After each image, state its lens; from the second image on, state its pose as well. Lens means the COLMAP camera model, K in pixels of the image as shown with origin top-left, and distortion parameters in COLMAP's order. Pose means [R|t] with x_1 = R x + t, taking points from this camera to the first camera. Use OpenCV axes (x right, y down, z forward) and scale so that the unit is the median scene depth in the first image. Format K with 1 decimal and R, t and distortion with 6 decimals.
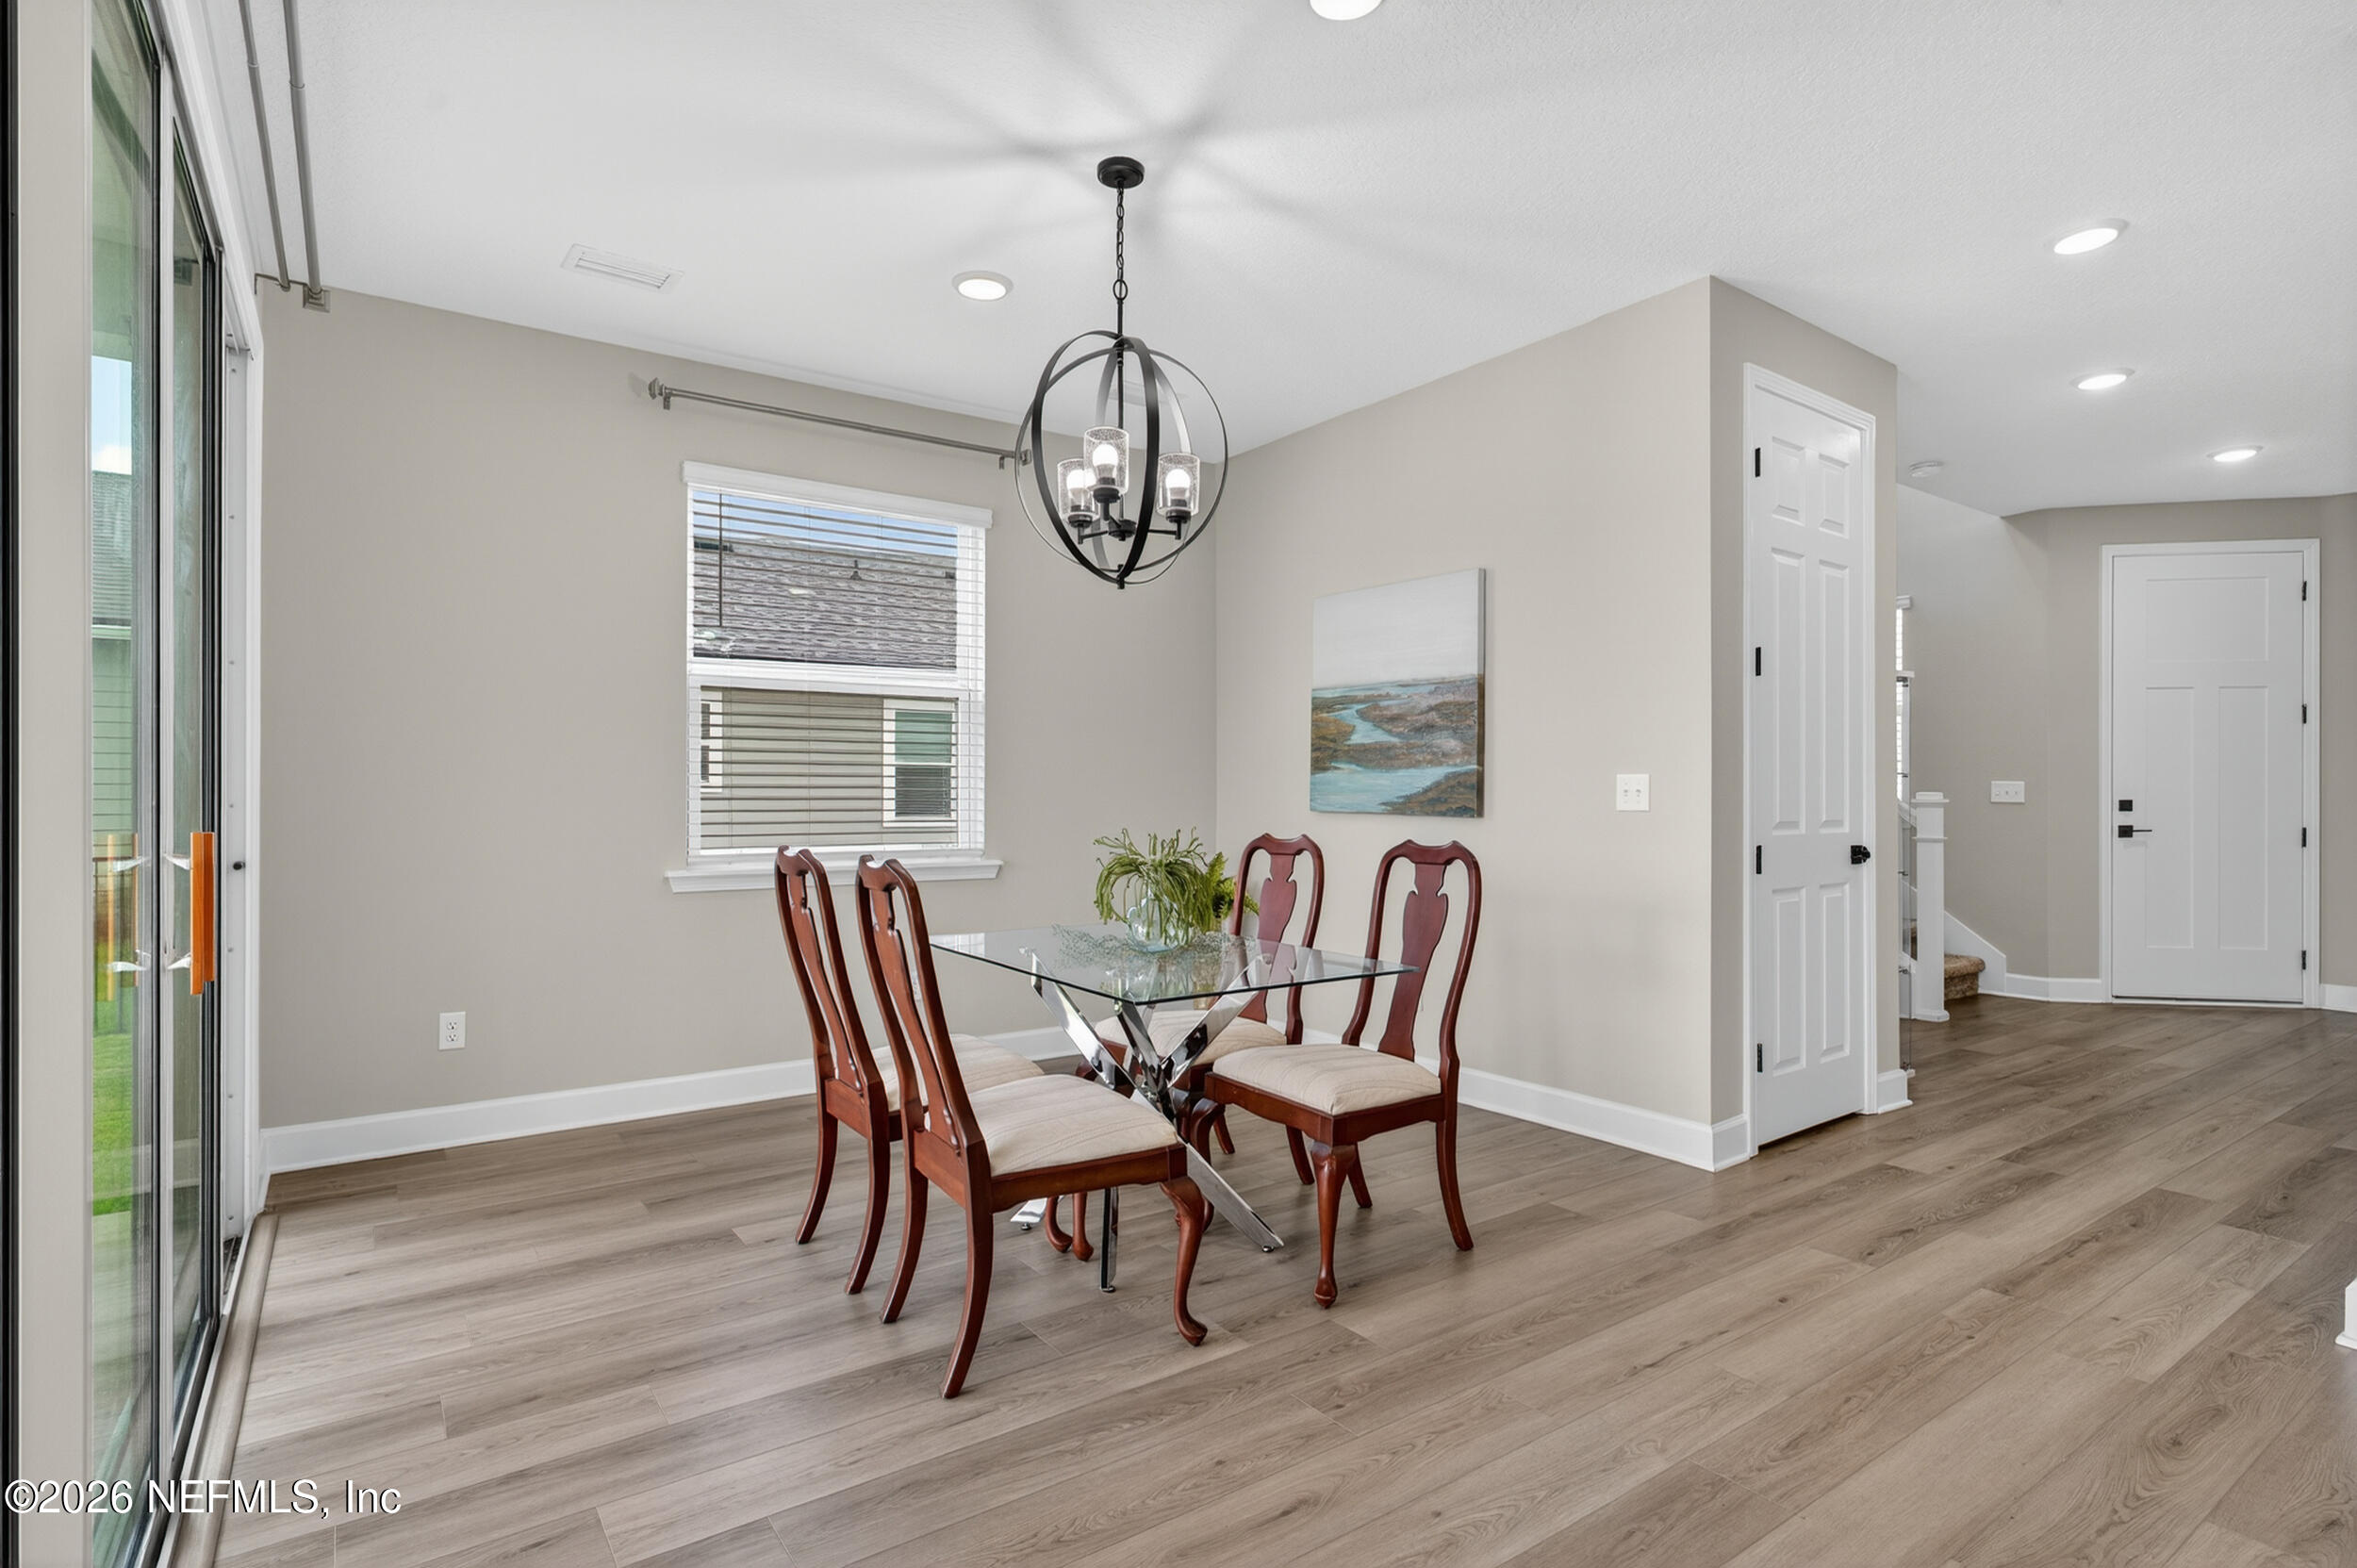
lens RADIAL K [[1167.5, 0, 1180.6], [0, 1167.5, 788.2], [0, 0, 1]] dist [-0.000599, 0.004475]
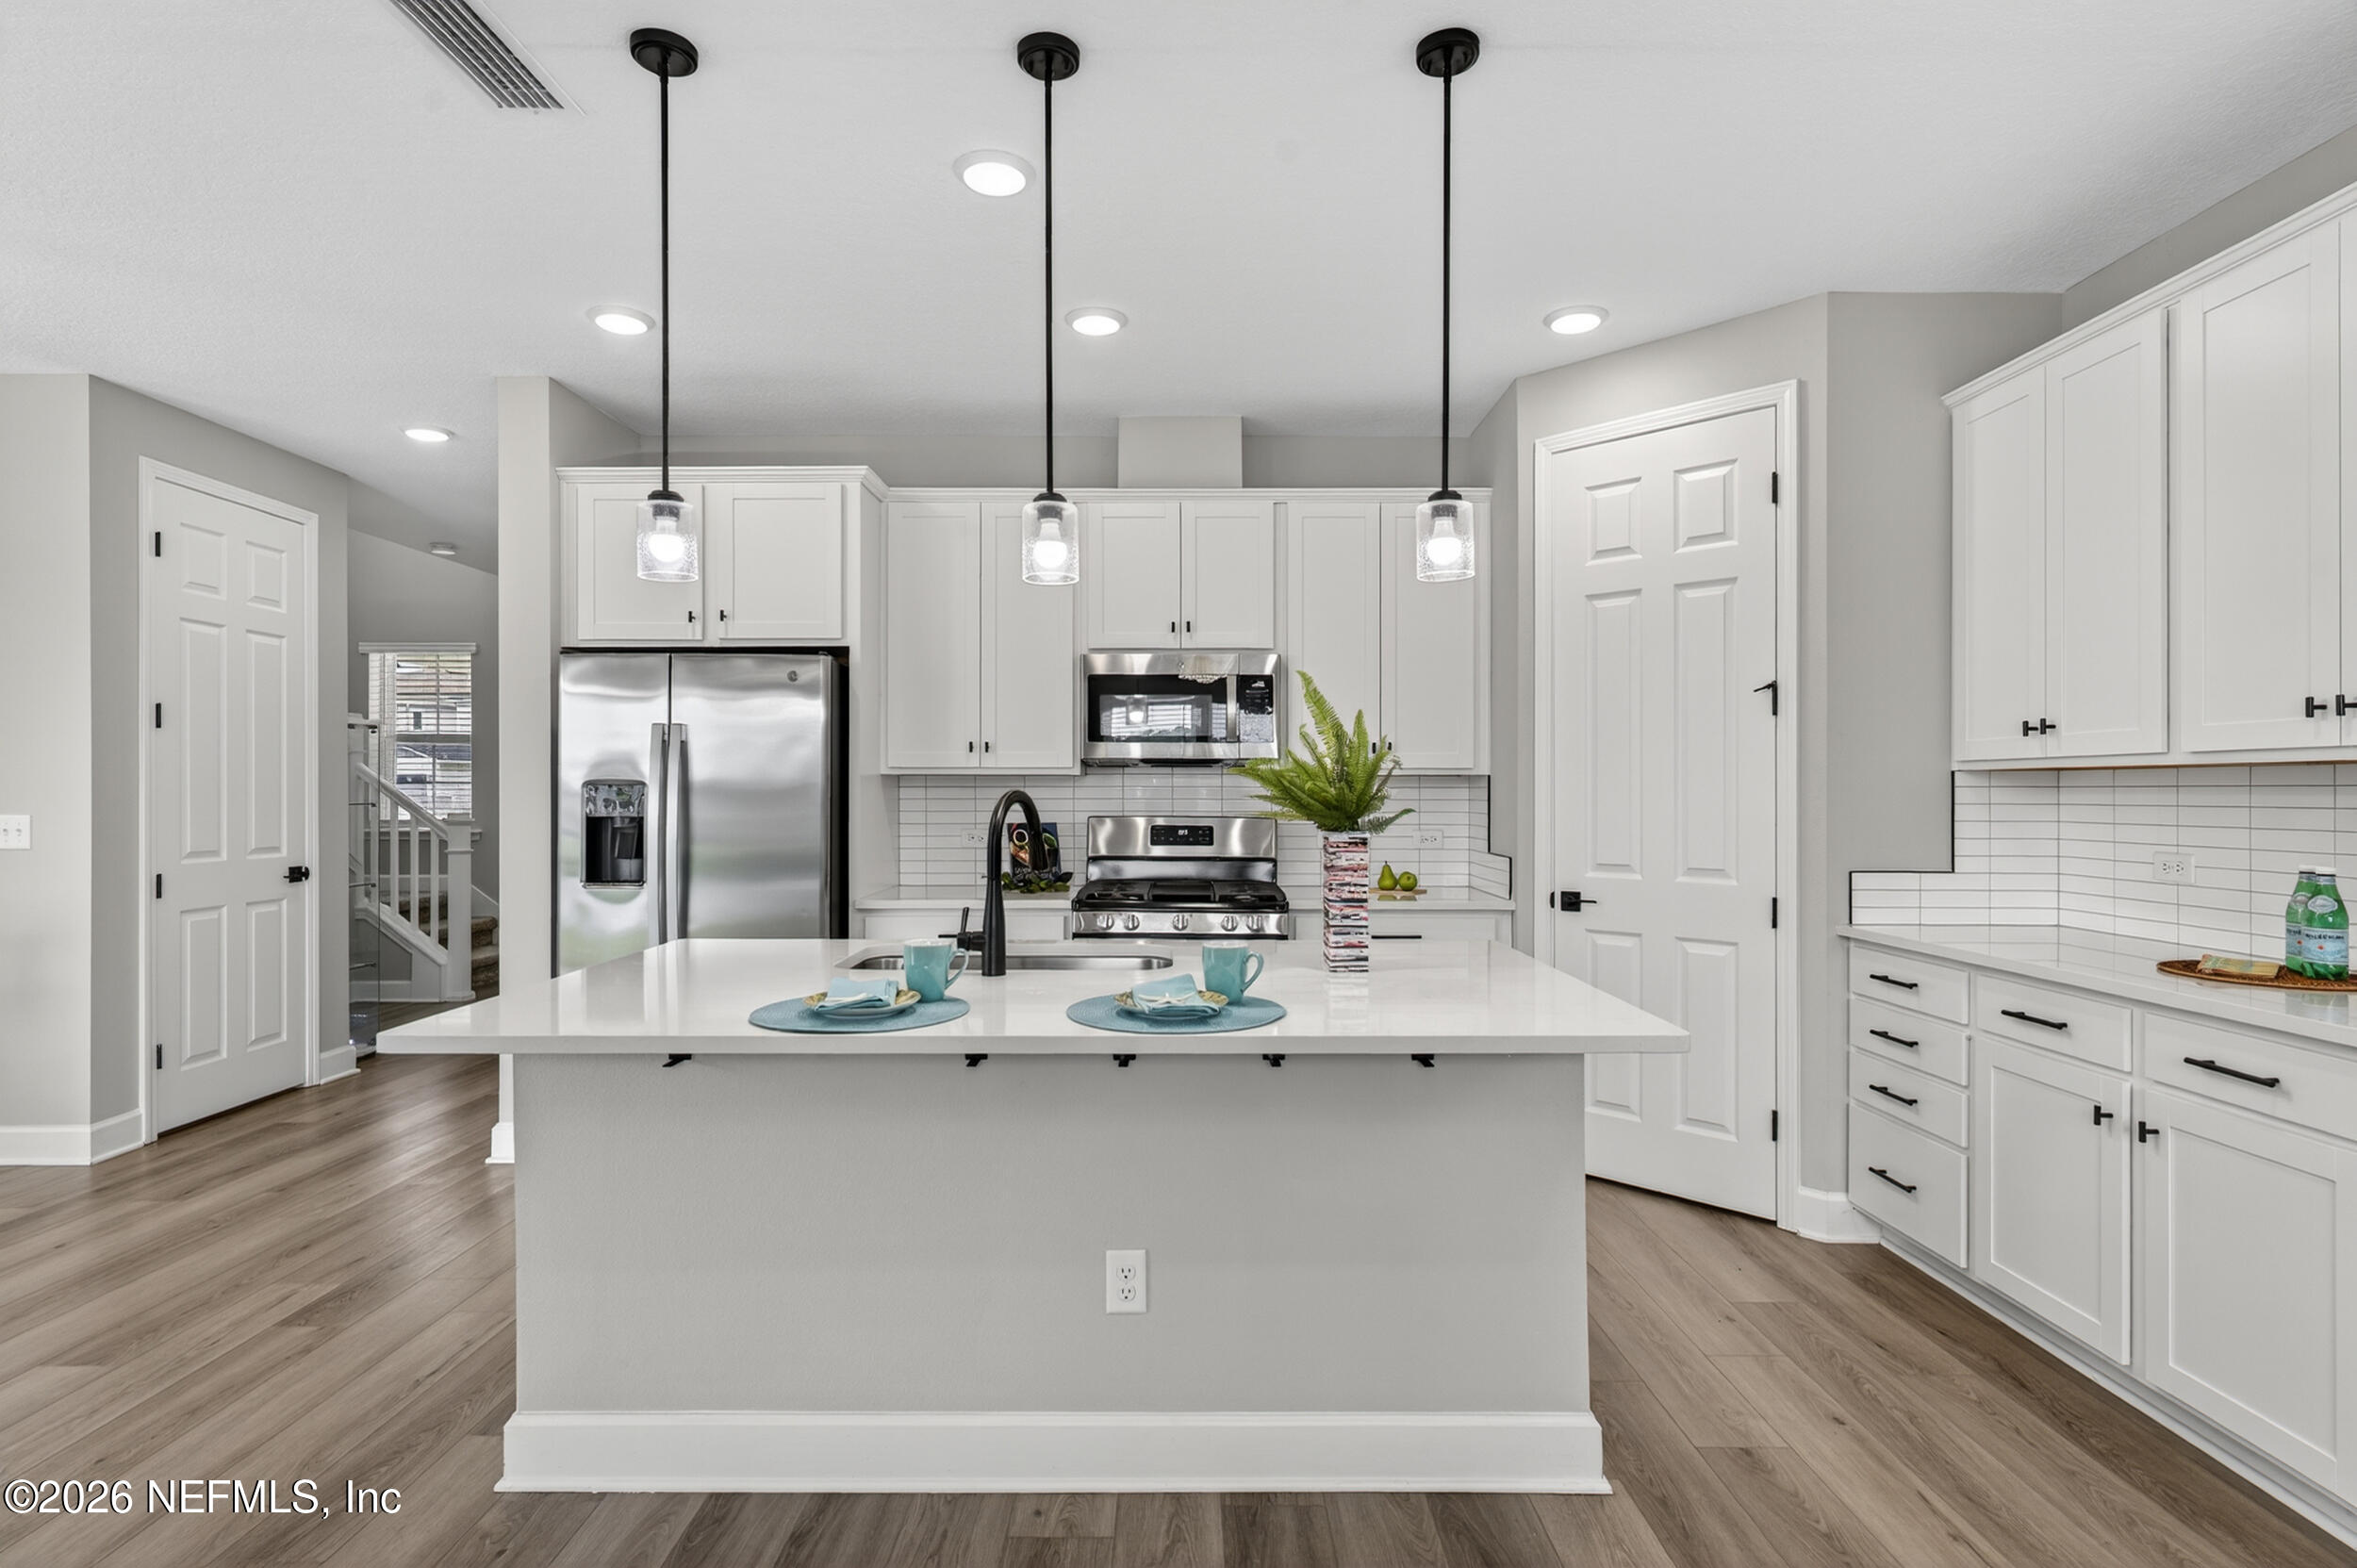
lens RADIAL K [[1167.5, 0, 1174.1], [0, 1167.5, 792.3], [0, 0, 1]] dist [-0.000599, 0.004475]
pose [[0.577209, -0.002539, 0.816592, 0.130948], [-0.003864, 0.999975, 0.005840, -0.044086], [-0.816587, -0.006526, 0.577185, -0.503662]]
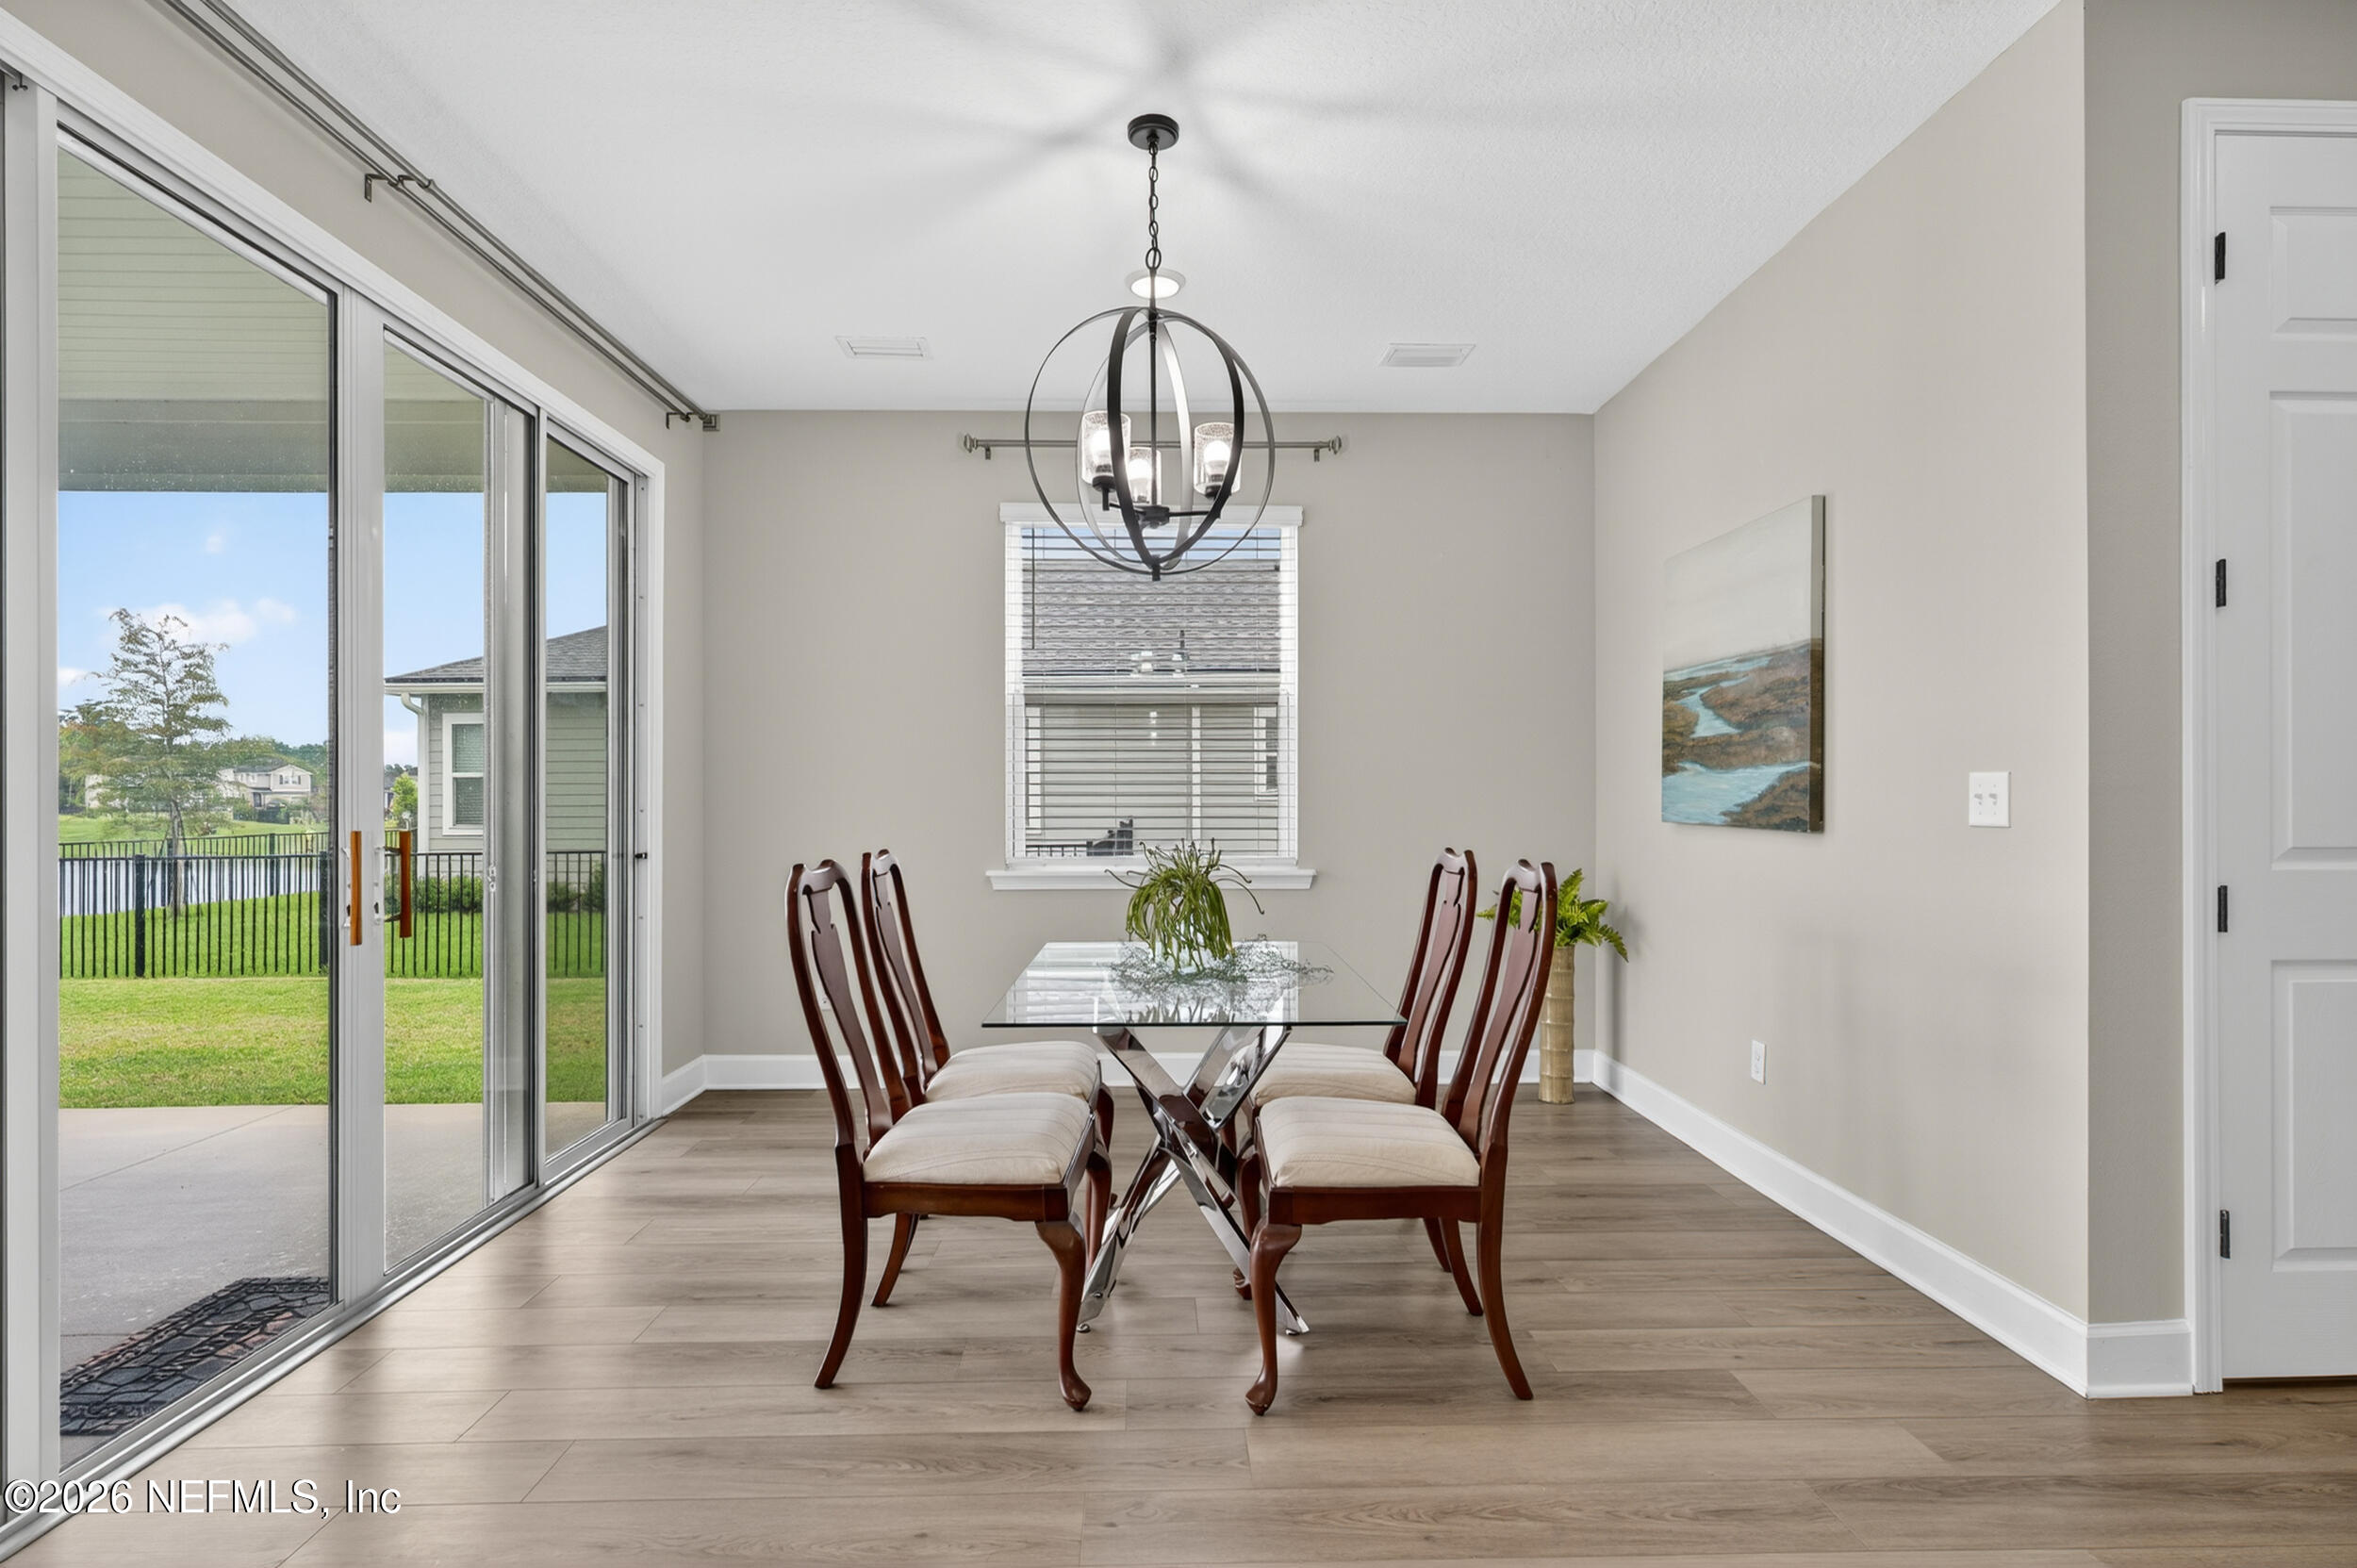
lens RADIAL K [[1167.5, 0, 1180.0], [0, 1167.5, 797.1], [0, 0, 1]] dist [-0.000599, 0.004475]
pose [[0.832425, -0.002790, -0.554131, 0.388142], [0.004254, 0.999990, 0.001356, -0.000426], [0.554122, -0.003486, 0.832428, 0.192825]]
